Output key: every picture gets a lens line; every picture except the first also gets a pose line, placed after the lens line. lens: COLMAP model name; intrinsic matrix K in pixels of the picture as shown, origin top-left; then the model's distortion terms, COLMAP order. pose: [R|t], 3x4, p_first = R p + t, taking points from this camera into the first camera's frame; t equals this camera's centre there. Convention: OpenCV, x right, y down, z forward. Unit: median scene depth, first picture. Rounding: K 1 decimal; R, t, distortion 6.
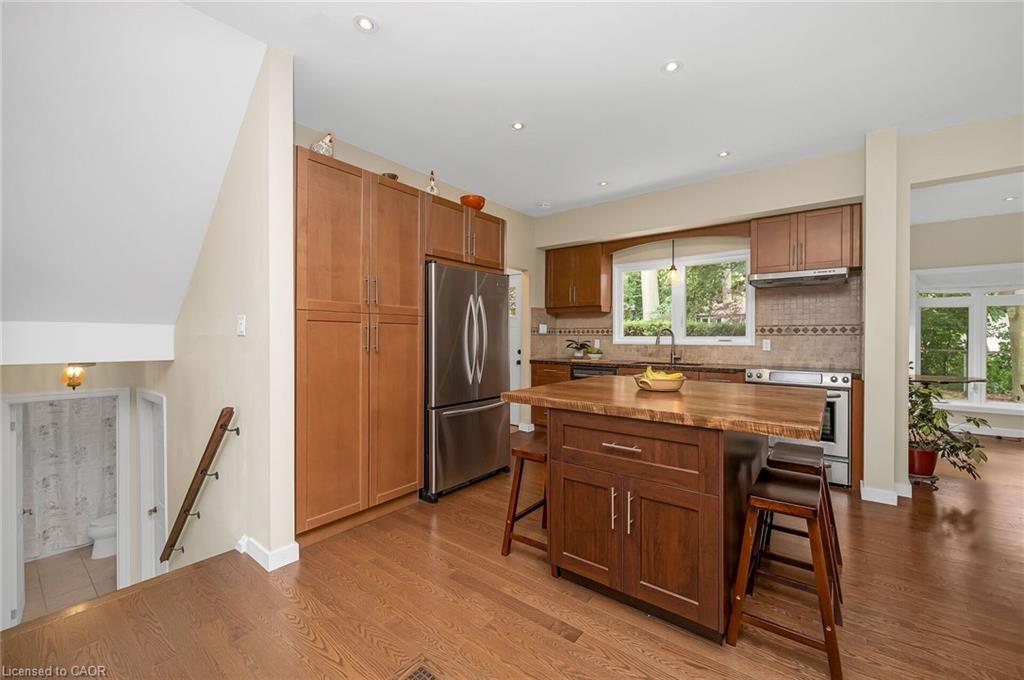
lens RADIAL K [[414.3, 0, 519.5], [0, 414.3, 338.3], [0, 0, 1]] dist [-0.007482, -0.000025]
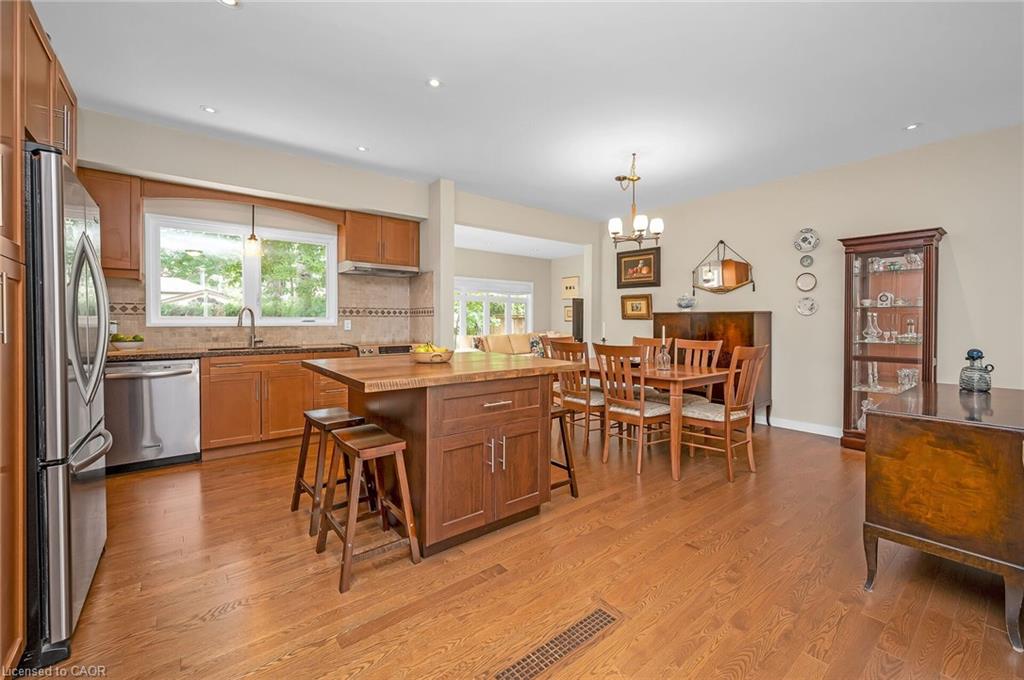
lens RADIAL K [[414.3, 0, 537.2], [0, 414.3, 328.4], [0, 0, 1]] dist [-0.007482, -0.000025]
pose [[0.226039, -0.017714, 0.973957, -0.375987], [0.001956, 0.999841, 0.017731, 0.007038], [-0.974116, -0.002103, 0.226038, 0.246127]]
